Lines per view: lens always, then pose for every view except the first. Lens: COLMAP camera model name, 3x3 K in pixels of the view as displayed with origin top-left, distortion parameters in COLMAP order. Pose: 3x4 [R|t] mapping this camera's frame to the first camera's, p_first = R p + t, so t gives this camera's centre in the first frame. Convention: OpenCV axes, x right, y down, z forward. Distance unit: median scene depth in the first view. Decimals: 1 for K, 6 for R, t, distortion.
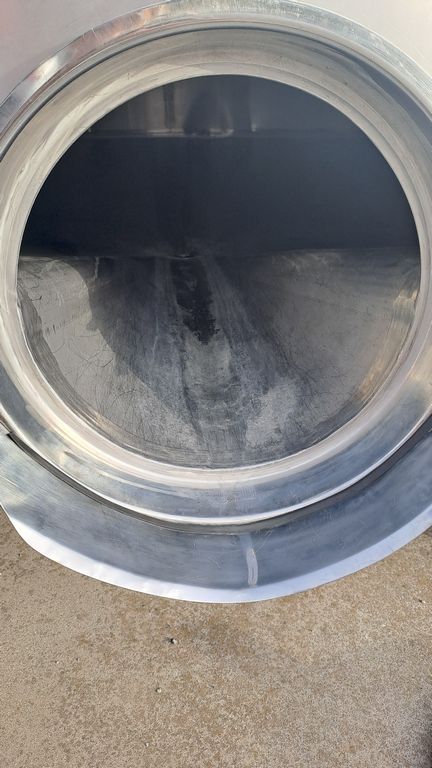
lens RADIAL K [[592.8, 0, 215.8], [0, 592.8, 403.6], [0, 0, 1]] dist [0.000232, -0.004908]
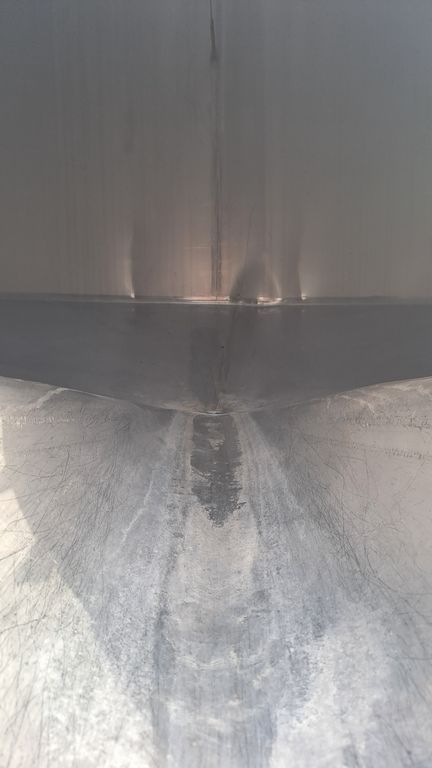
lens RADIAL K [[592.8, 0, 215.8], [0, 592.8, 403.6], [0, 0, 1]] dist [0.000232, -0.004908]
pose [[0.996005, 0.030153, -0.084058, 0.028743], [-0.053302, 0.955945, -0.288665, -0.045308], [0.071651, 0.291992, 0.953733, 0.389877]]
